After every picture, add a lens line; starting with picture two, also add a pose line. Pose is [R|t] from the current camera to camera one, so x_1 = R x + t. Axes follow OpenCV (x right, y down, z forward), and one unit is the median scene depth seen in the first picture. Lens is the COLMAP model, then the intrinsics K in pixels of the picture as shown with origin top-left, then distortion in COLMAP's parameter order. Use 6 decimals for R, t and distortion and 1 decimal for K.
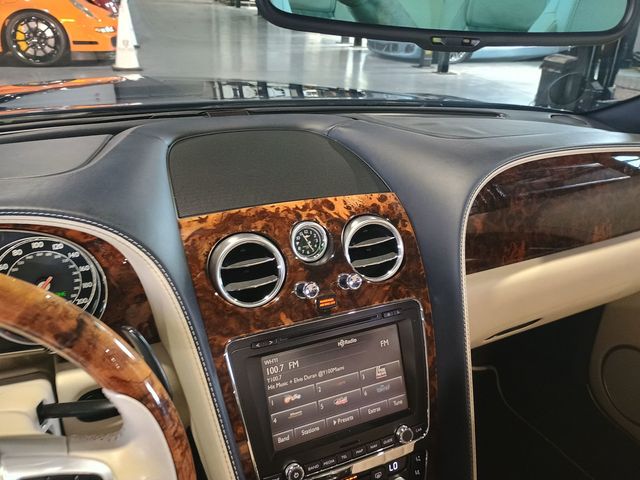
lens RADIAL K [[557.6, 0, 305.8], [0, 557.6, 245.2], [0, 0, 1]] dist [0.078773, -0.046513]
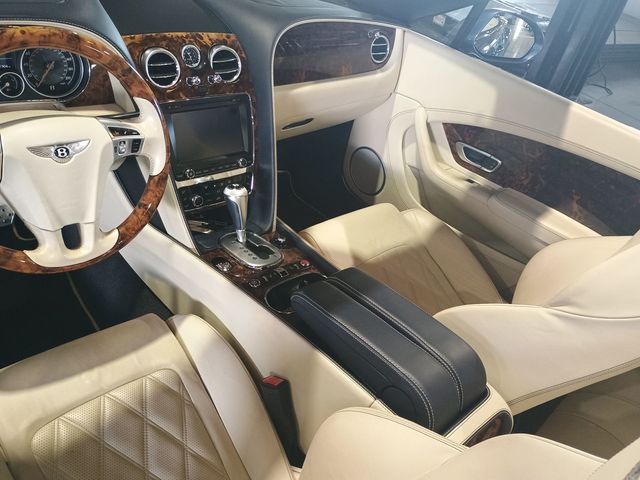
lens RADIAL K [[557.6, 0, 320.1], [0, 557.6, 240.9], [0, 0, 1]] dist [0.078773, -0.046513]
pose [[0.938496, -0.043944, 0.342483, -0.251884], [-0.031502, 0.976835, 0.211662, 0.176818], [-0.343851, -0.209433, 0.915371, -0.950122]]
